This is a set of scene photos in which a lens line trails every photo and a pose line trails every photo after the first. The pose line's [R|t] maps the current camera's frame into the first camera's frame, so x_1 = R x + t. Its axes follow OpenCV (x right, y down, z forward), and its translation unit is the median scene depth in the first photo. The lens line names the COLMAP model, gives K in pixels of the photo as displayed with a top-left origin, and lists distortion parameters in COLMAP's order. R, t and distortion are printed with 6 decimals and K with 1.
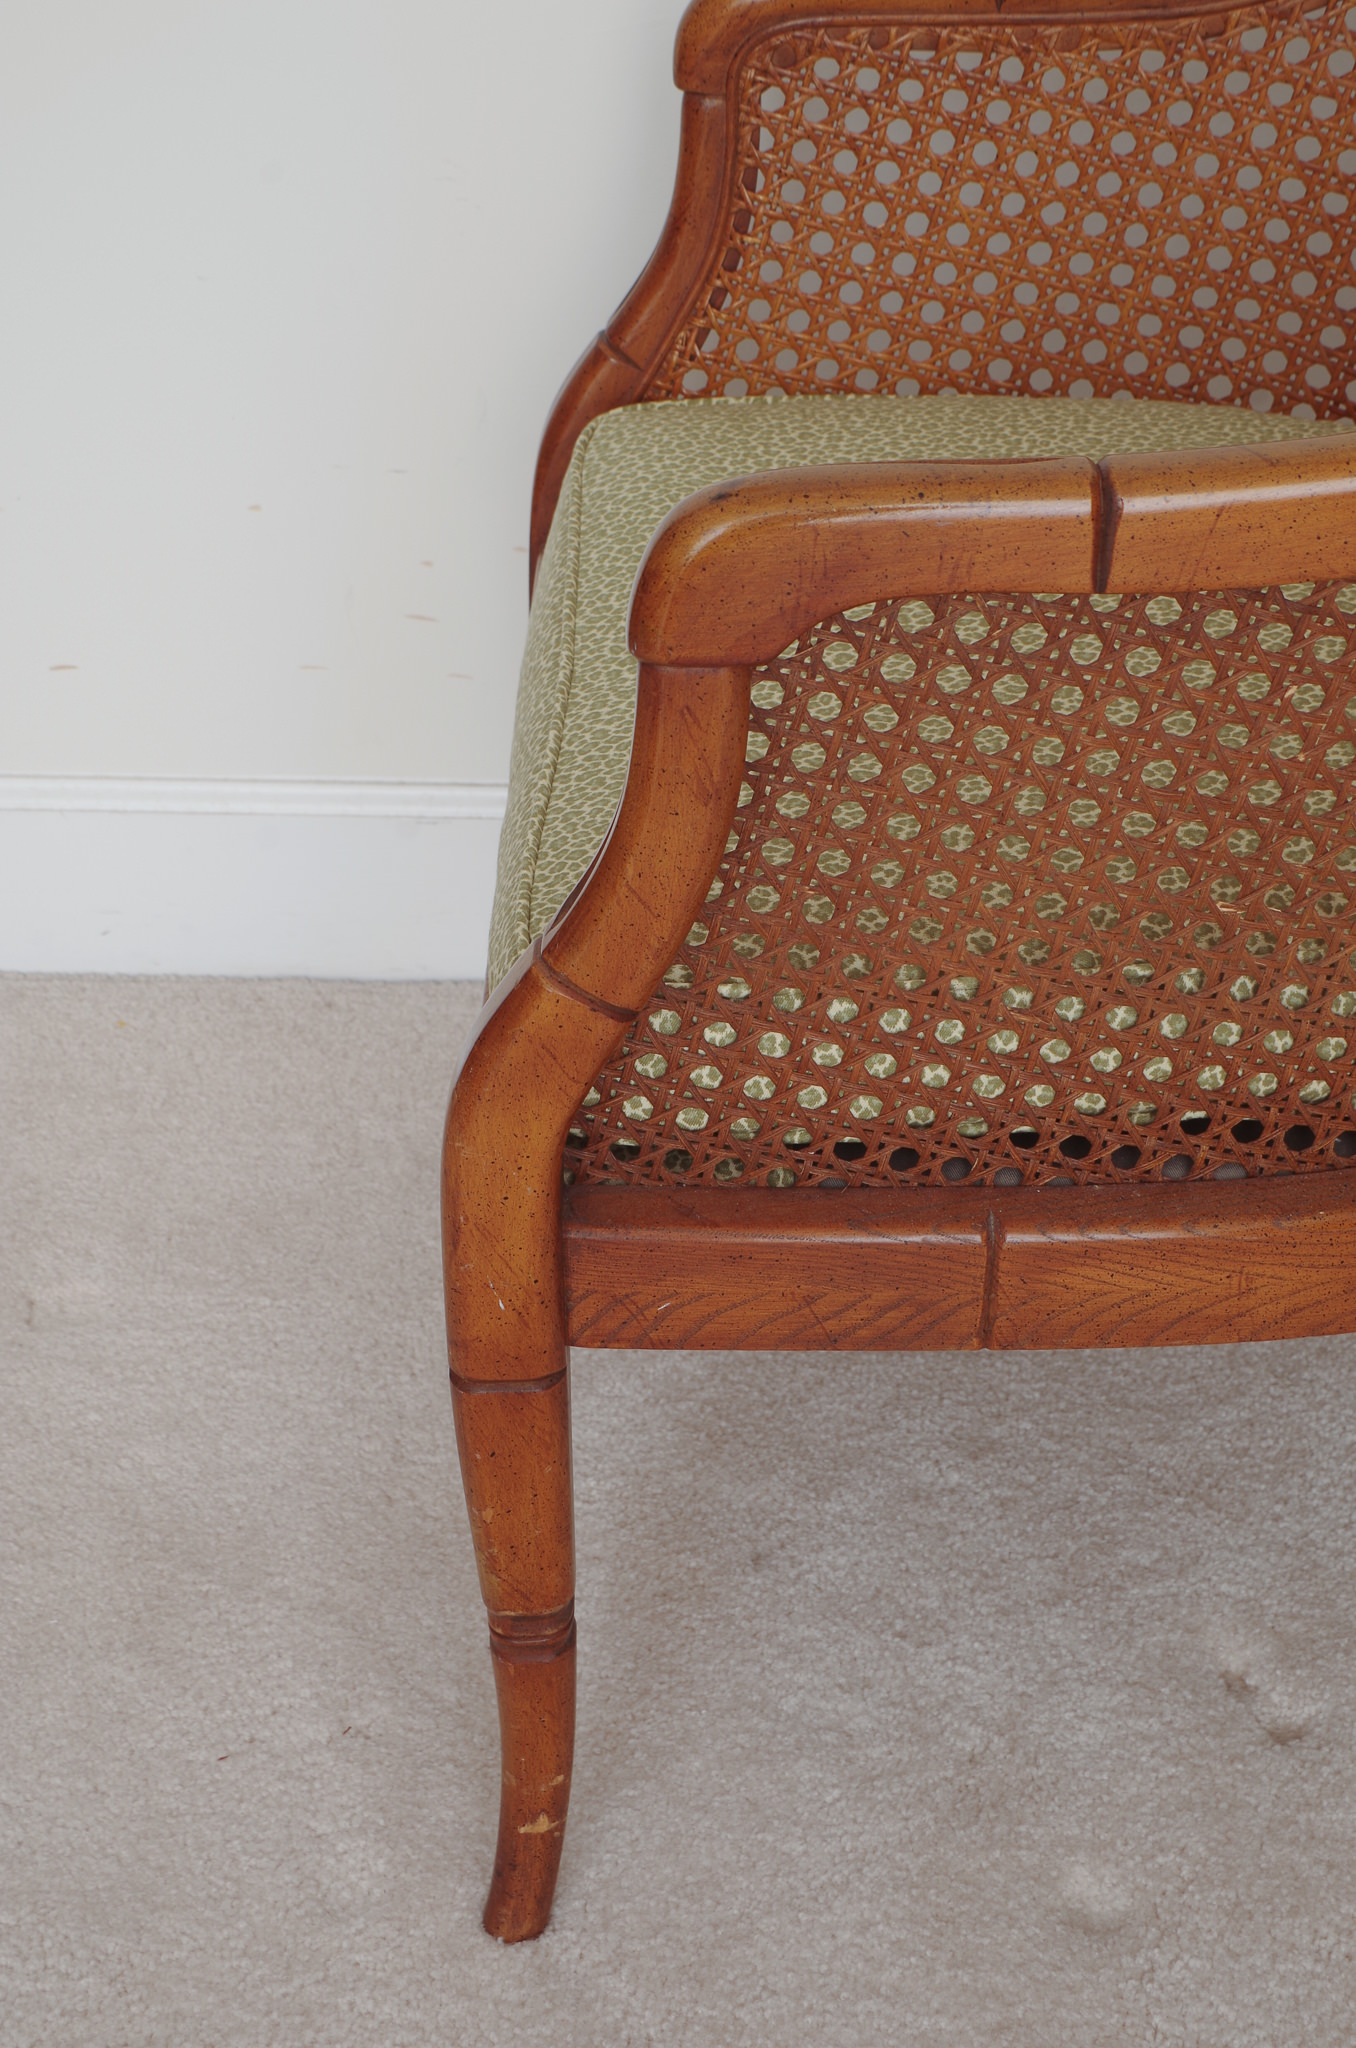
lens RADIAL K [[3472.4, 0, 668.0], [0, 3472.4, 1027.0], [0, 0, 1]] dist [0.094917, 0.135939]
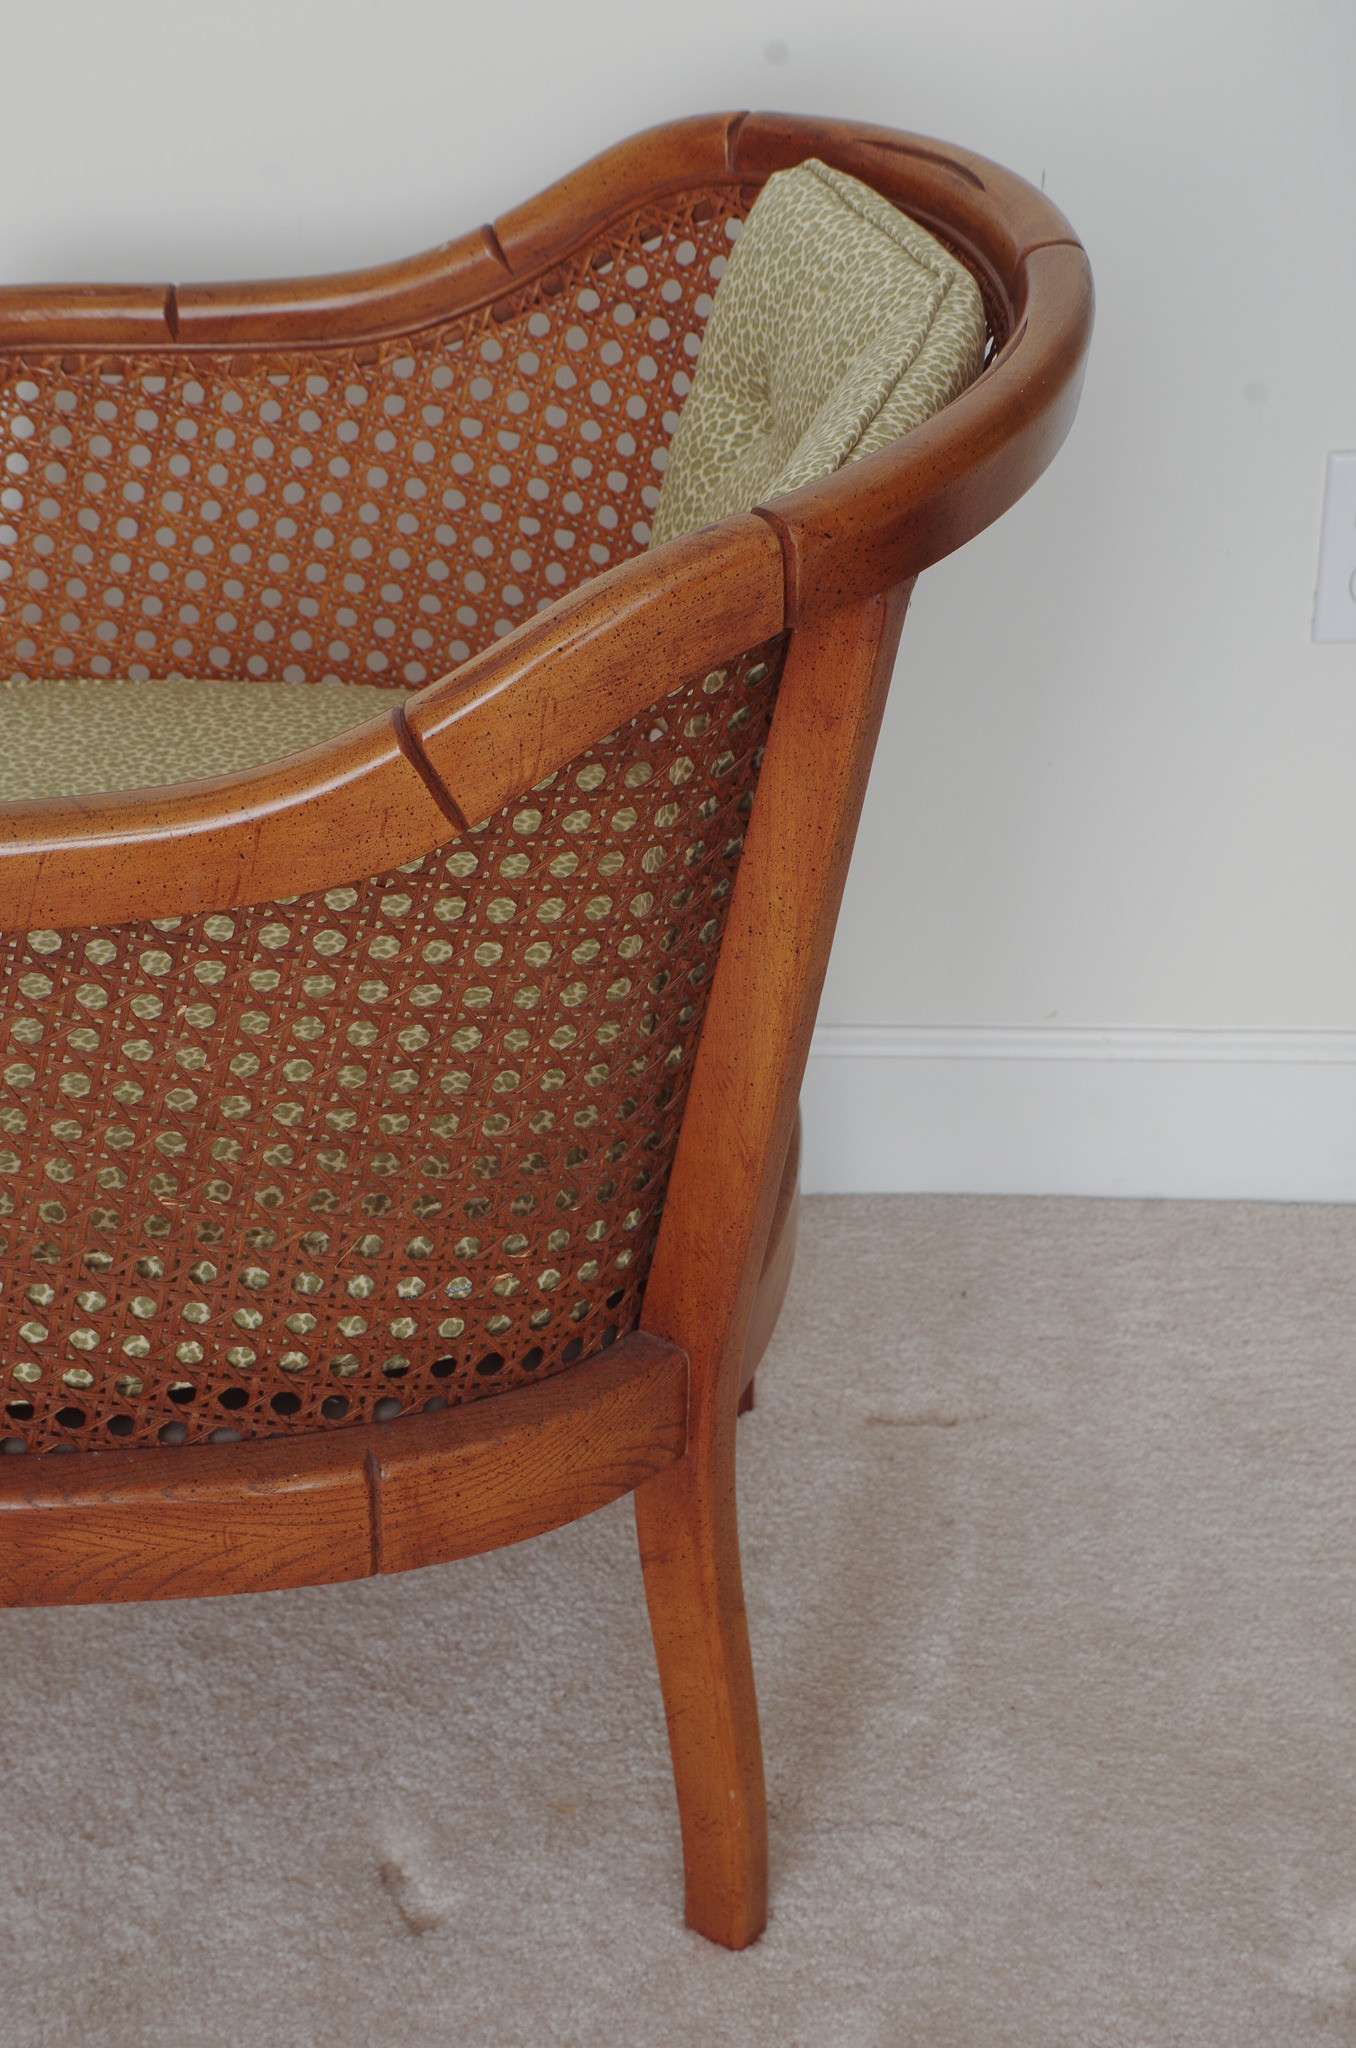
lens RADIAL K [[3117.9, 0, 678.0], [0, 3117.9, 1024.0], [0, 0, 1]] dist [0.053210, 0.193002]
pose [[0.999823, -0.013300, 0.013282, 0.233846], [0.013646, 0.999561, -0.026295, -0.047106], [-0.012927, 0.026471, 0.999566, 0.021055]]
